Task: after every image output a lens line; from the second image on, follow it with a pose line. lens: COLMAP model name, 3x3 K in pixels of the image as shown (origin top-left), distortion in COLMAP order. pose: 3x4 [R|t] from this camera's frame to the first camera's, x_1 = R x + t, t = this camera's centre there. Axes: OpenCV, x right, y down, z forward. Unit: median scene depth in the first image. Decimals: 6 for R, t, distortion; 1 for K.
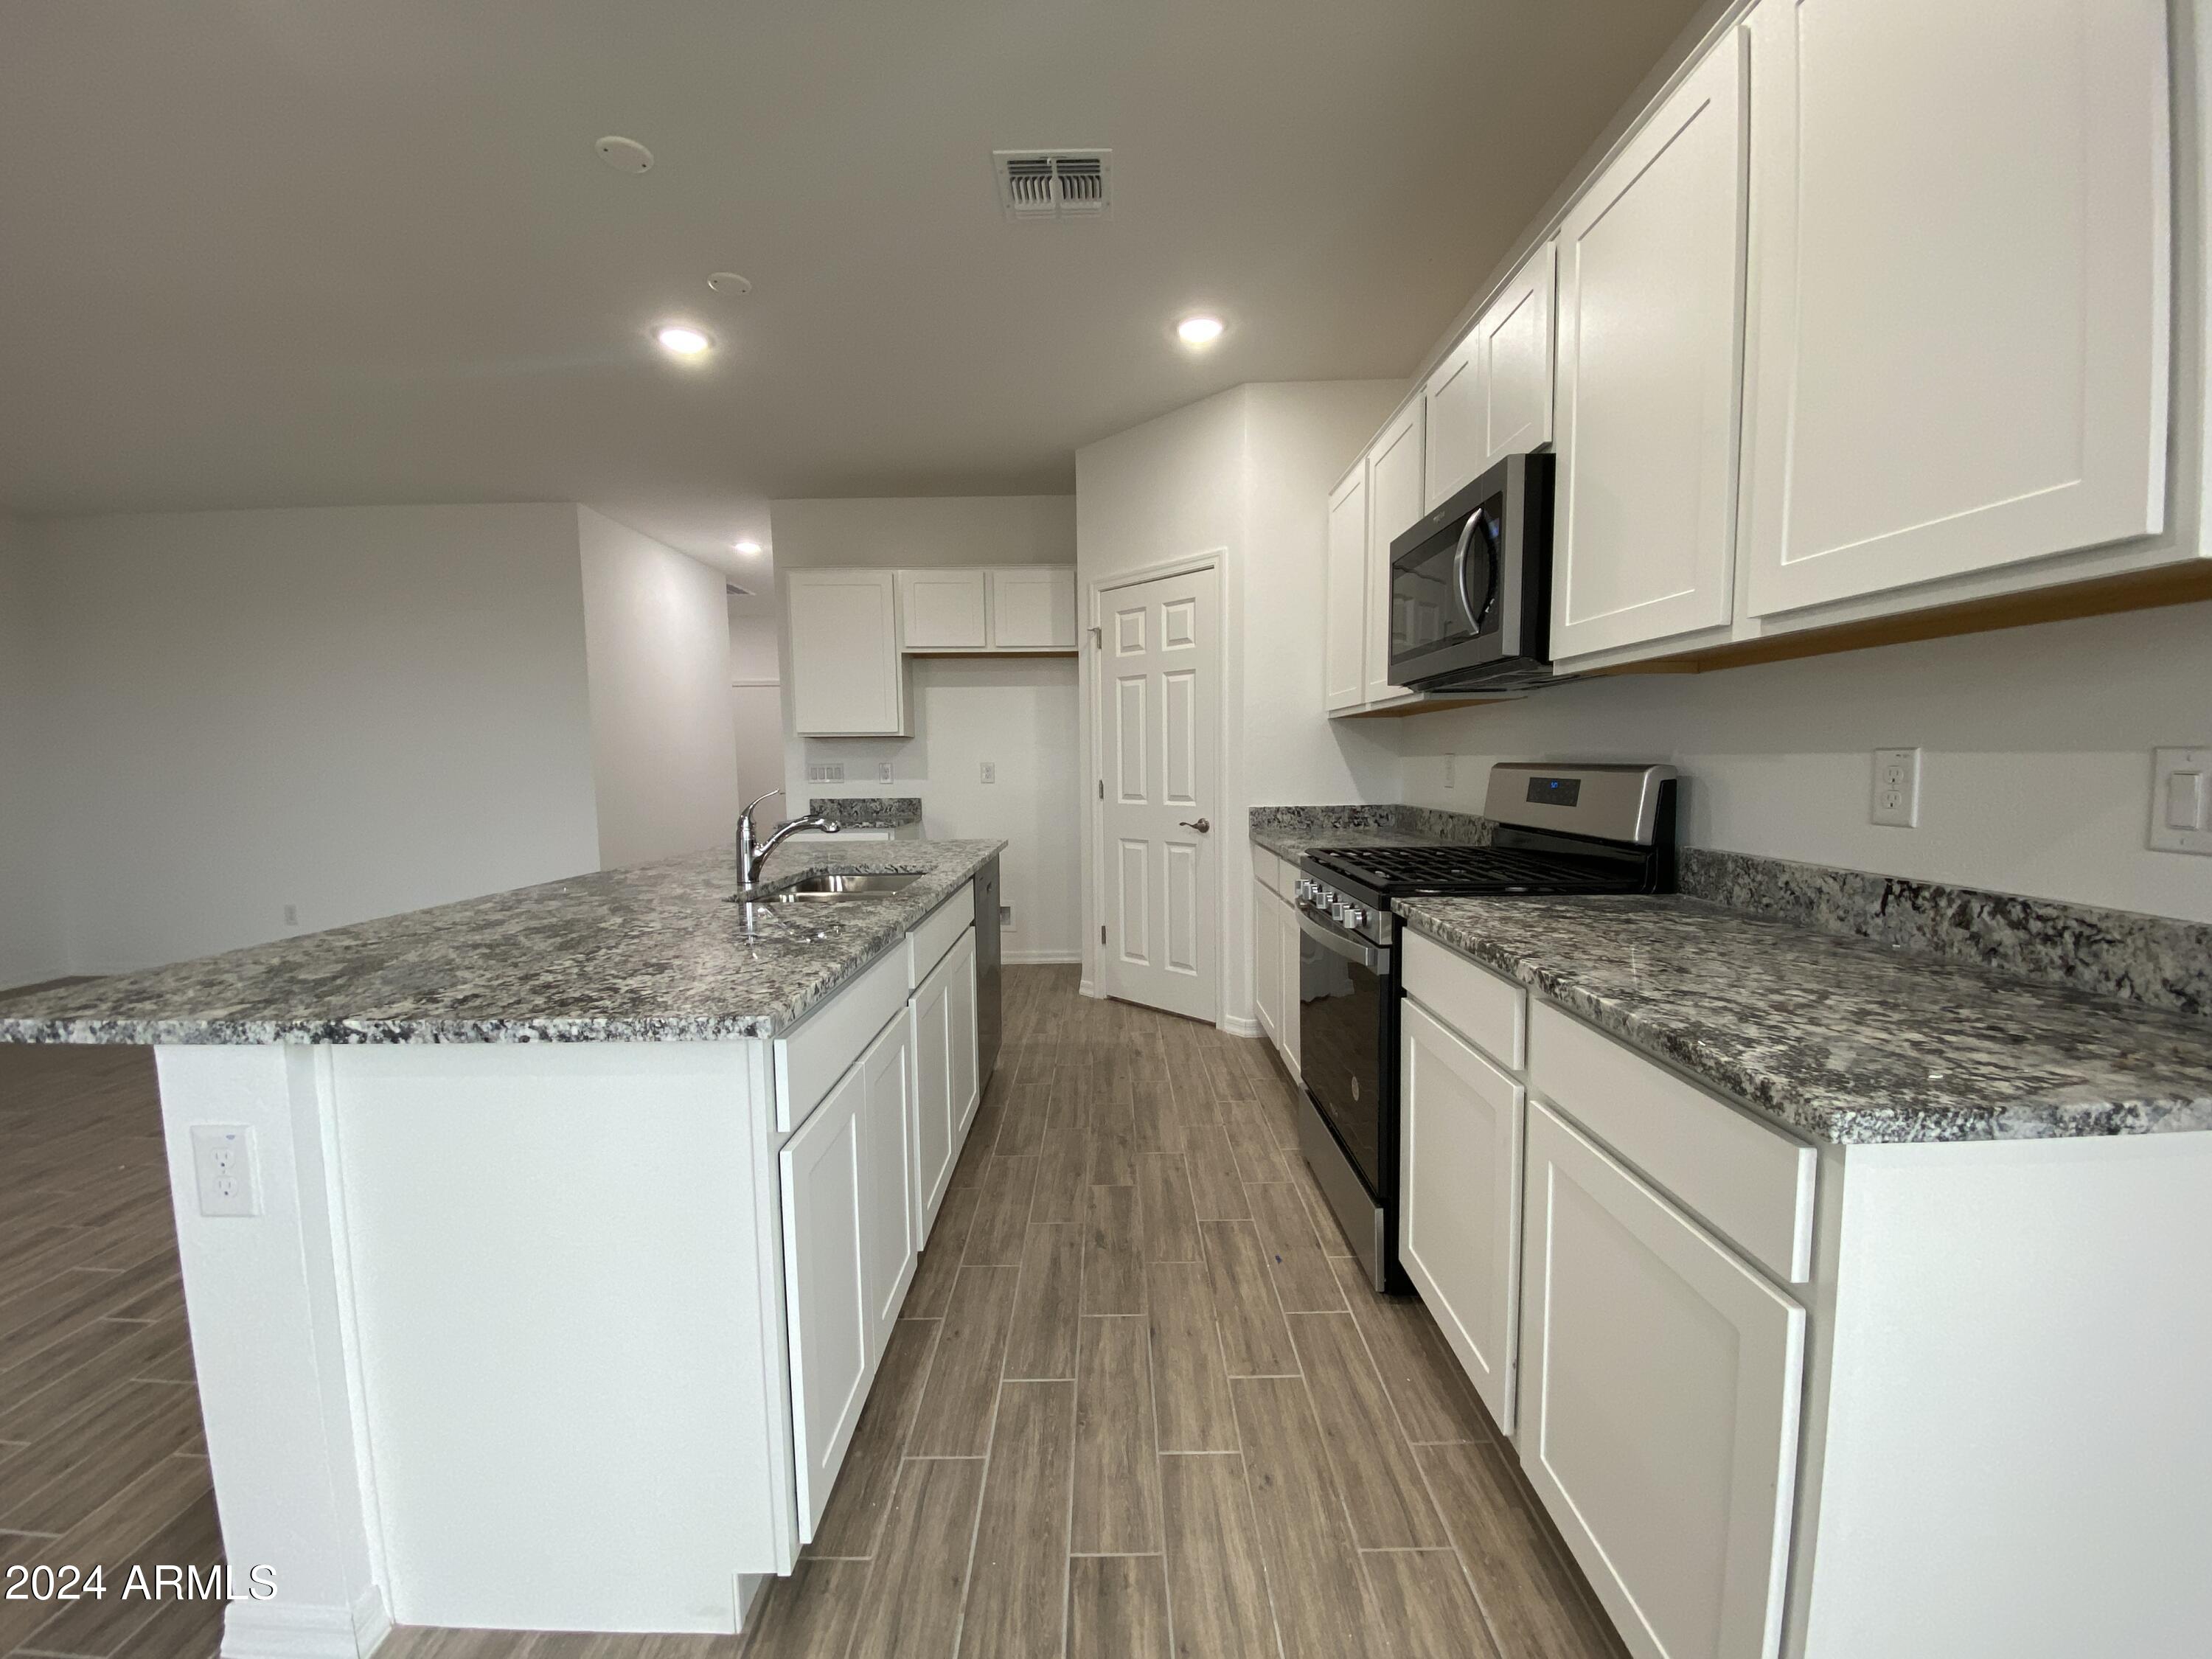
lens RADIAL K [[884.8, 0, 1100.4], [0, 884.8, 835.5], [0, 0, 1]] dist [0.021747, -0.017533]
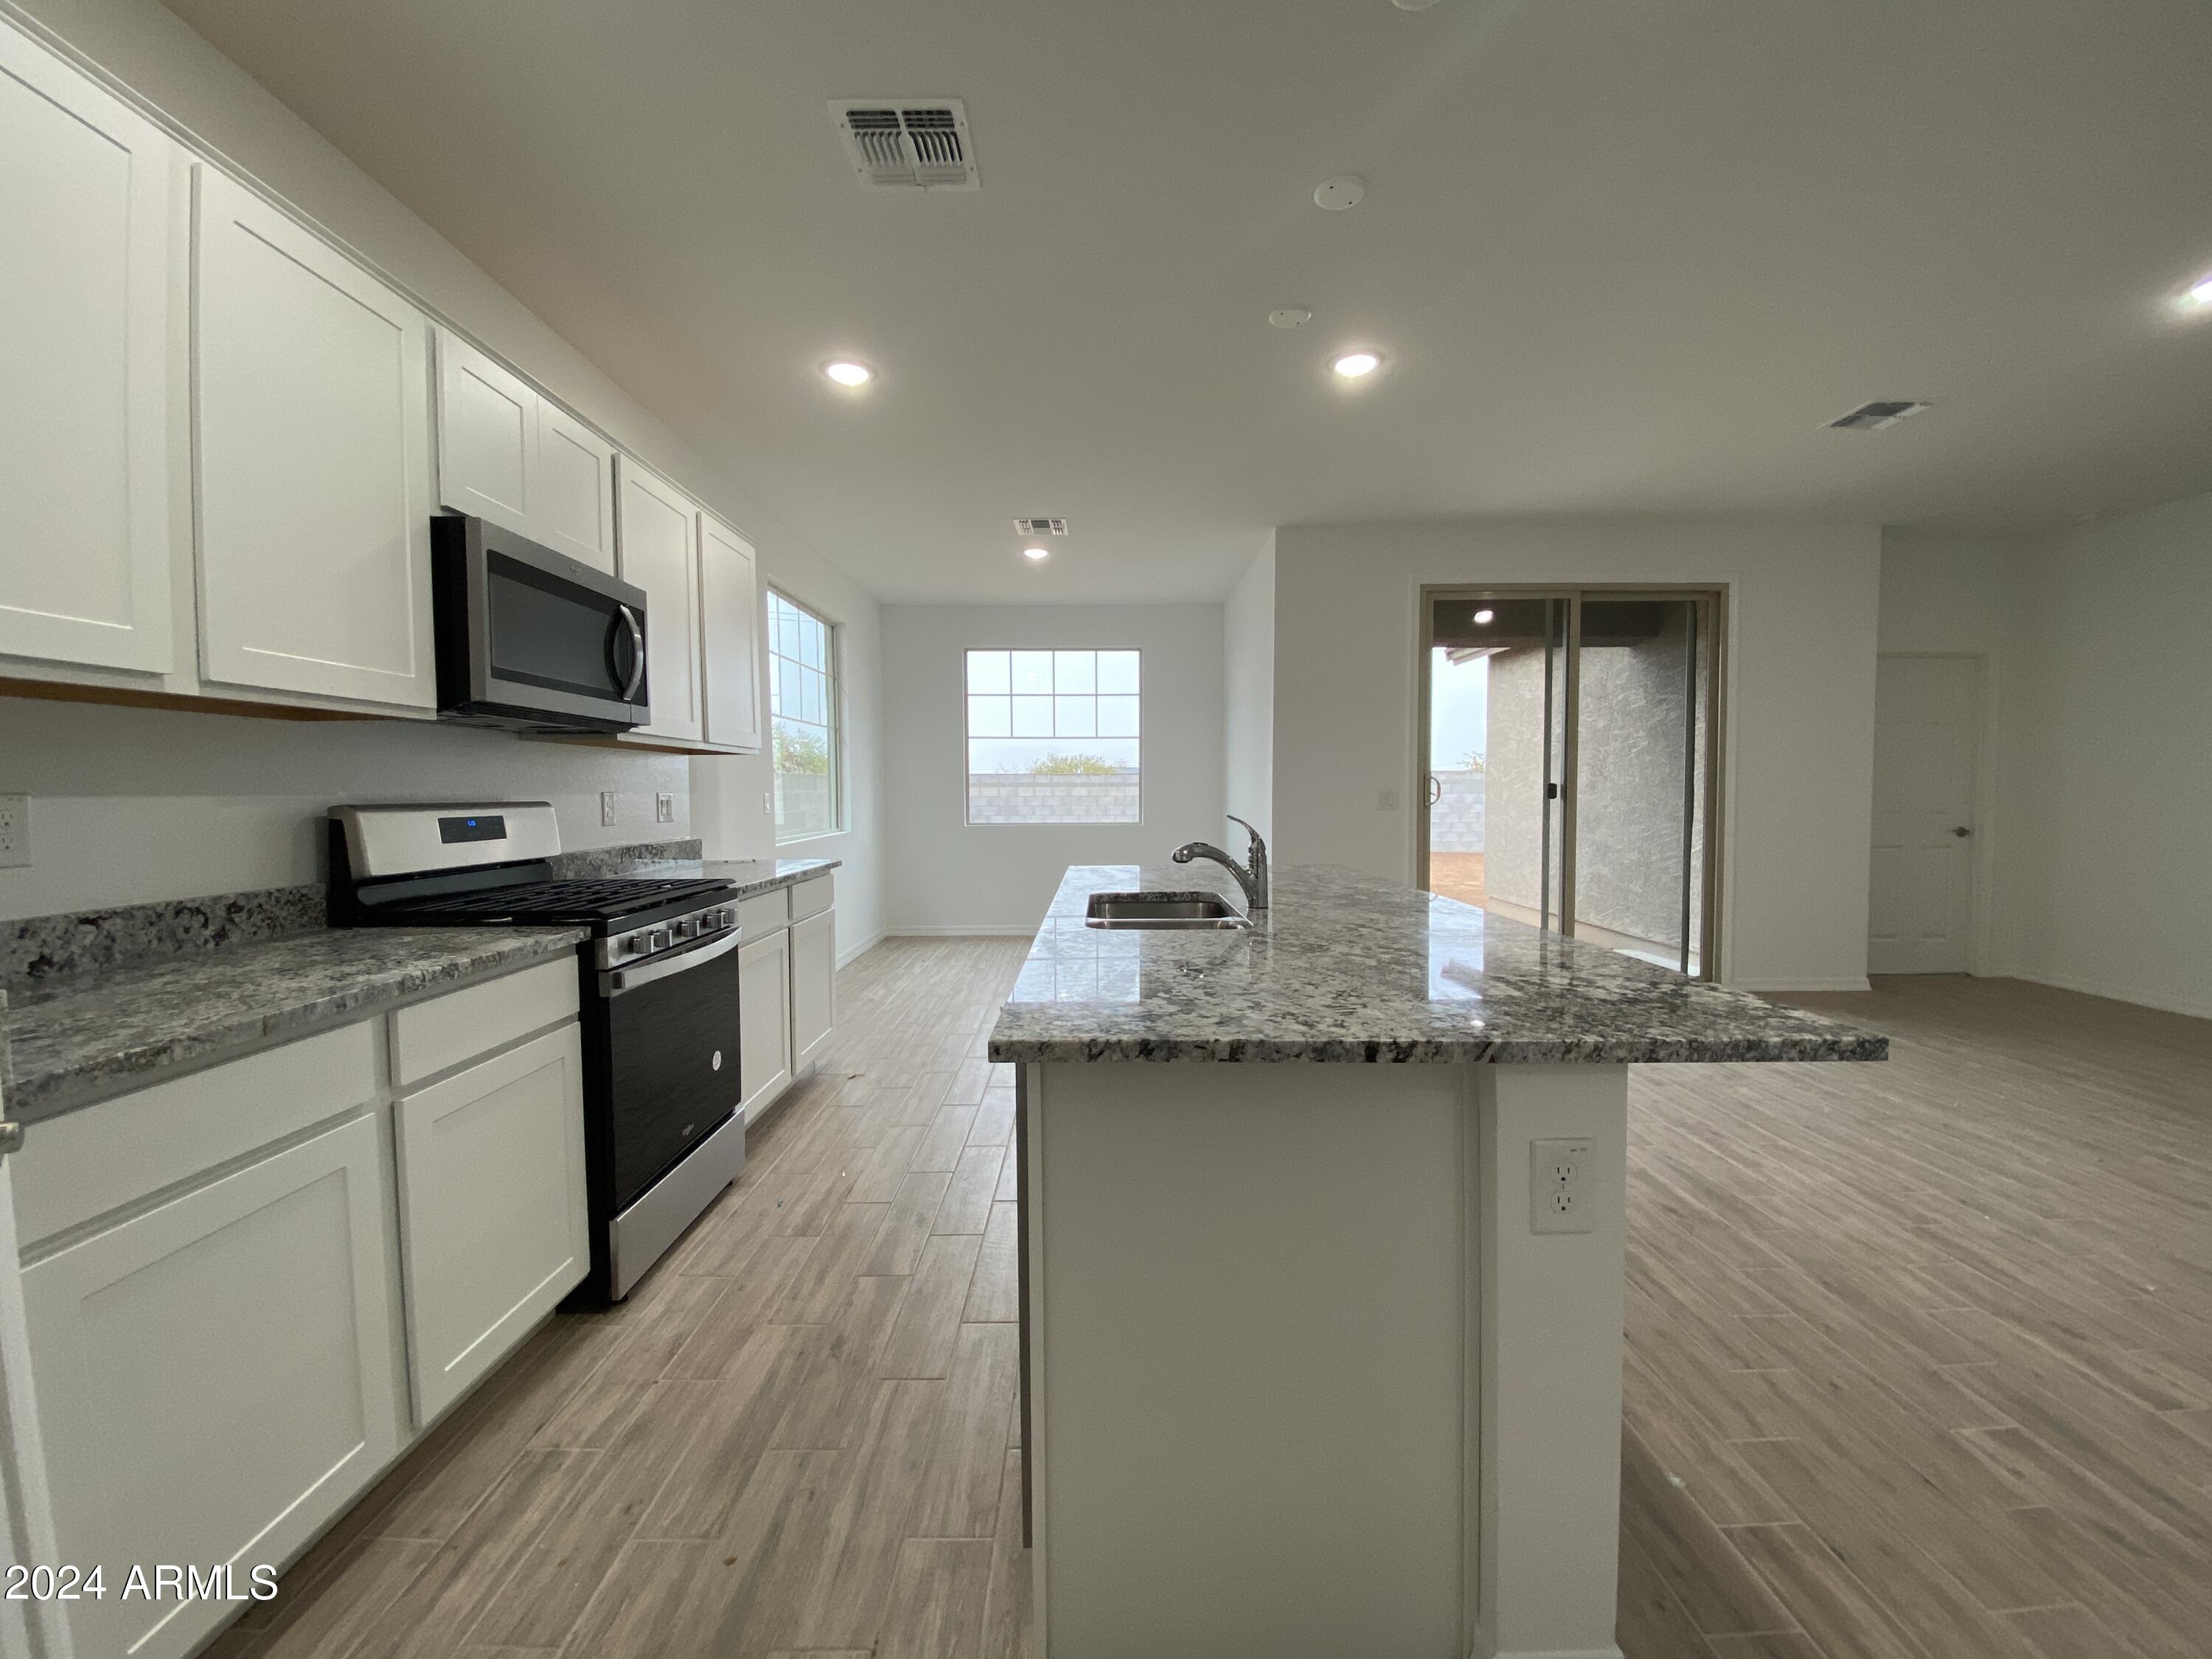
lens RADIAL K [[899.9, 0, 1105.4], [0, 899.9, 833.6], [0, 0, 1]] dist [0.020297, -0.018693]
pose [[-0.999670, 0.022321, -0.012690, -0.204128], [0.020449, 0.991008, 0.132230, -0.152334], [0.015527, 0.131927, -0.991138, 1.845927]]
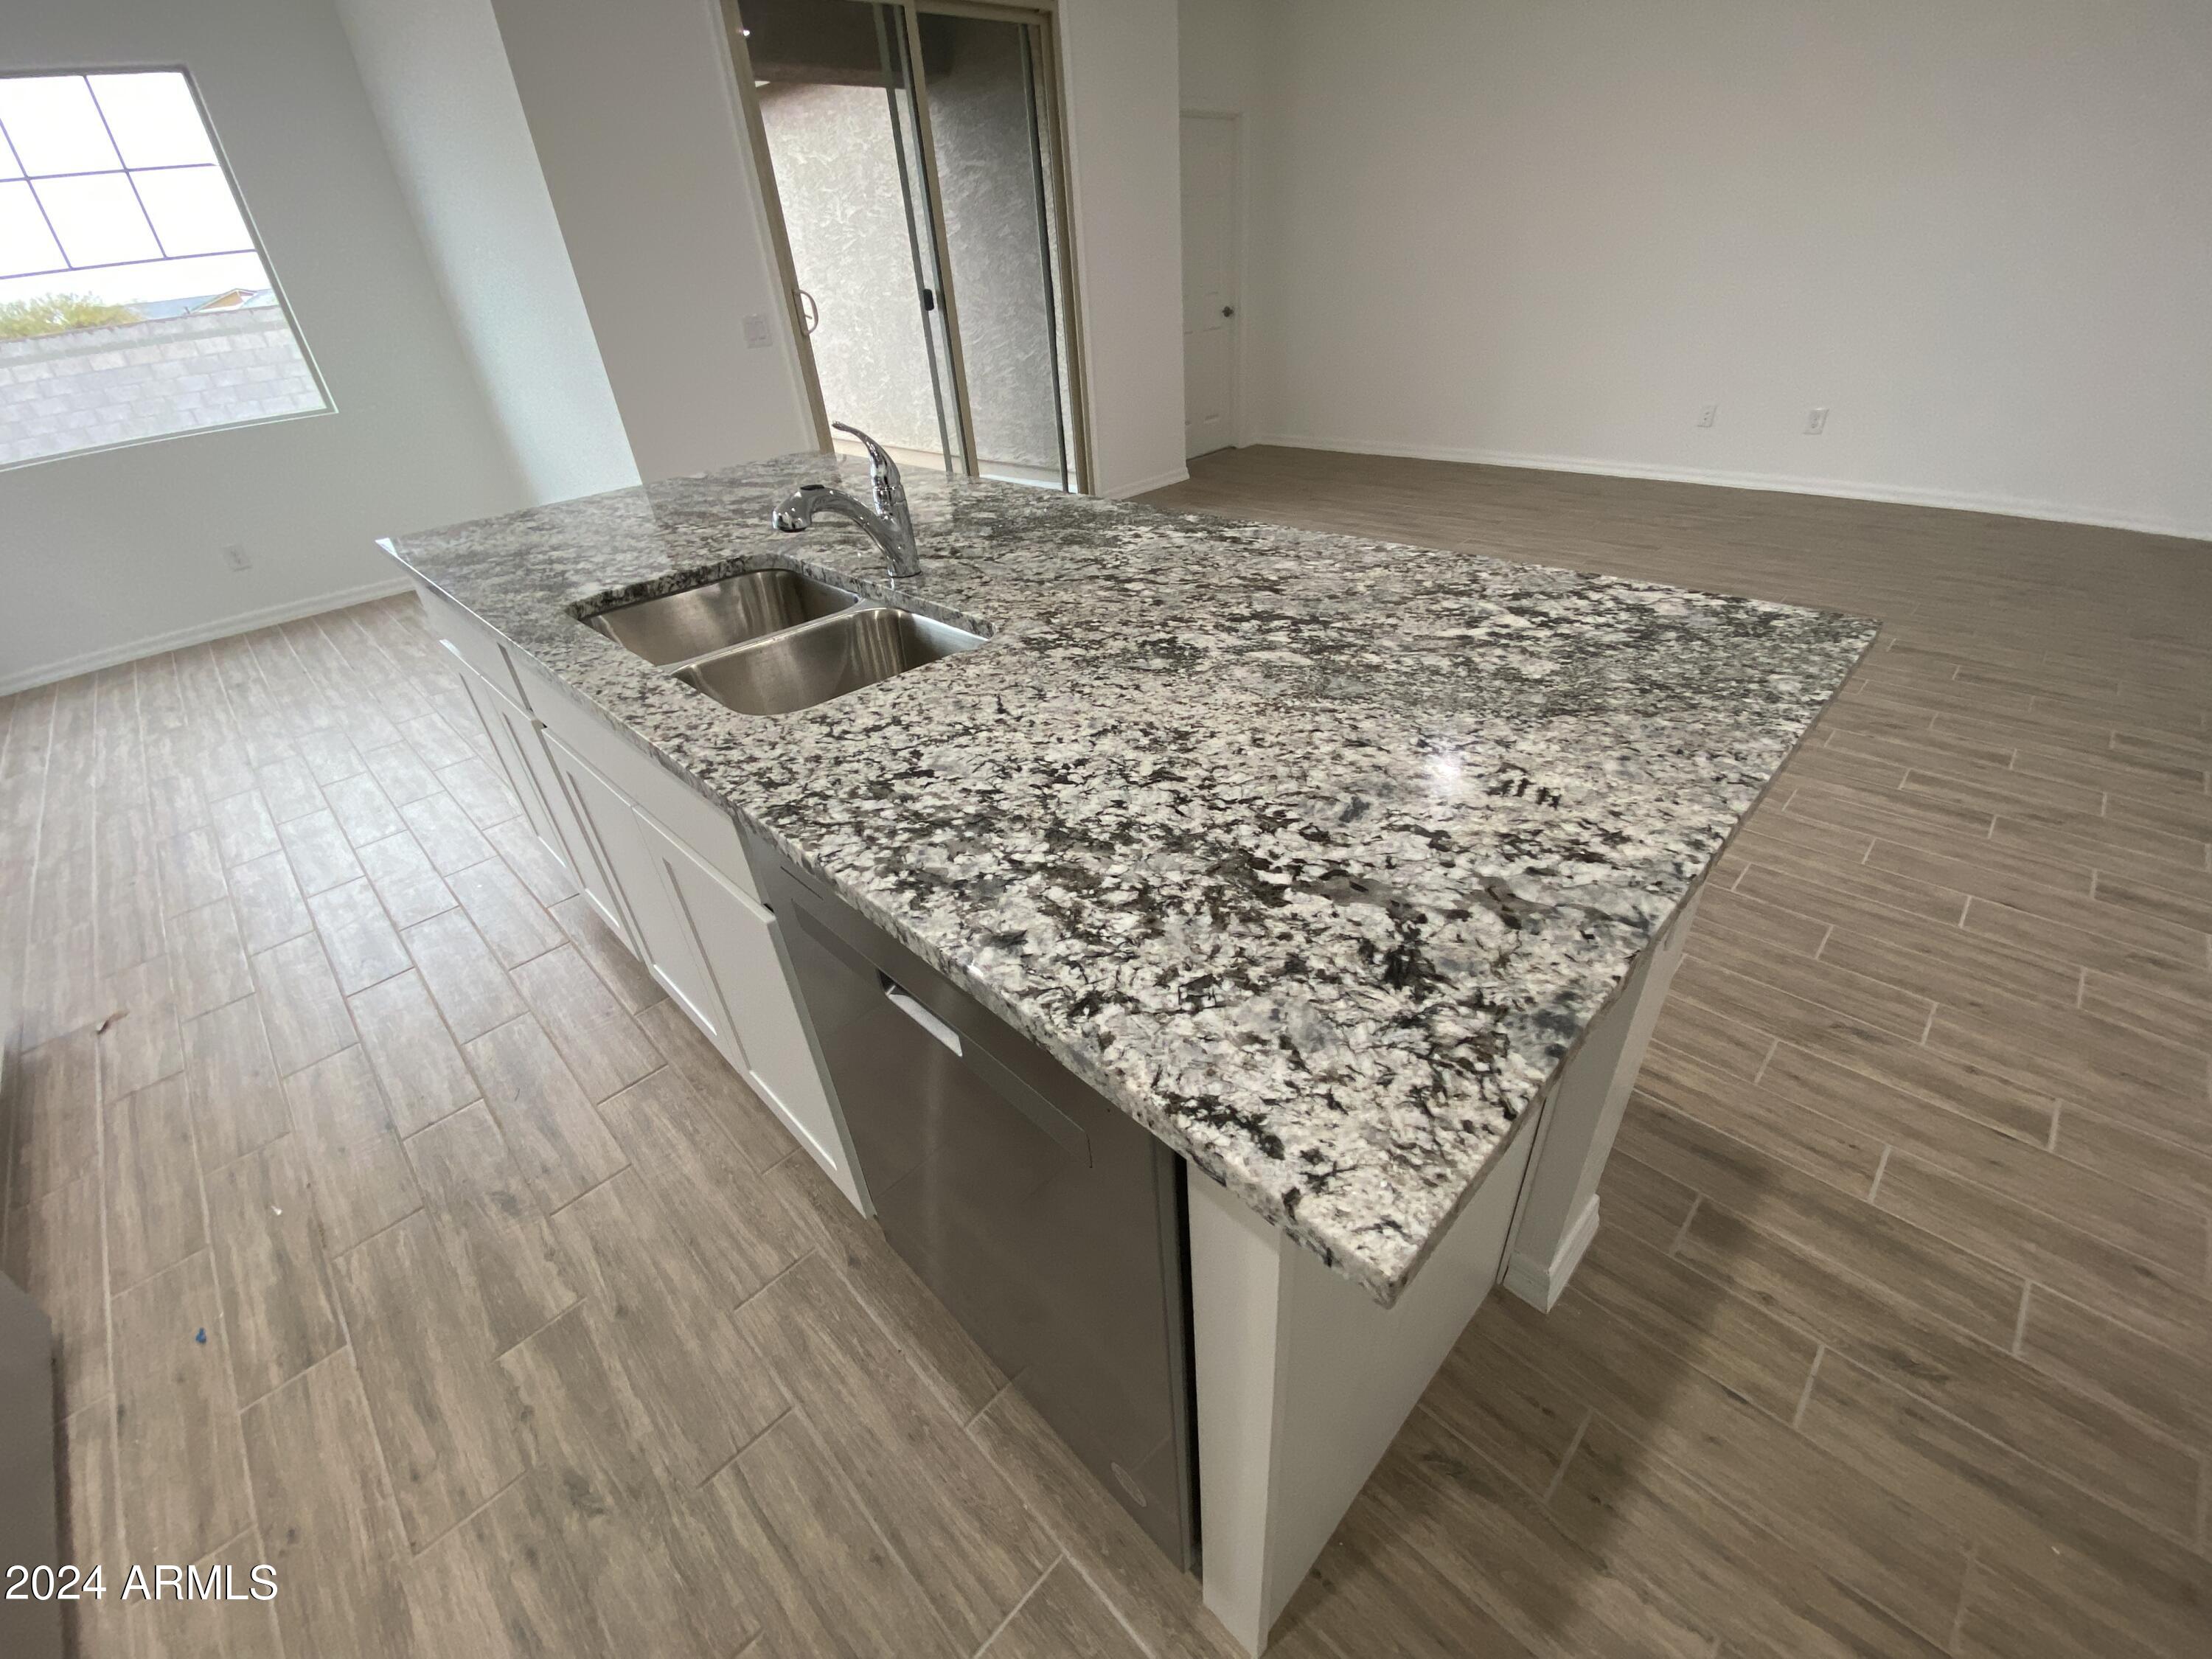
lens RADIAL K [[898.9, 0, 1110.2], [0, 898.9, 836.9], [0, 0, 1]] dist [0.010051, -0.015667]
pose [[-0.698040, 0.441604, -0.563672, -0.053258], [0.018819, 0.798229, 0.602060, -0.167697], [0.715811, 0.409654, -0.565507, 1.447413]]
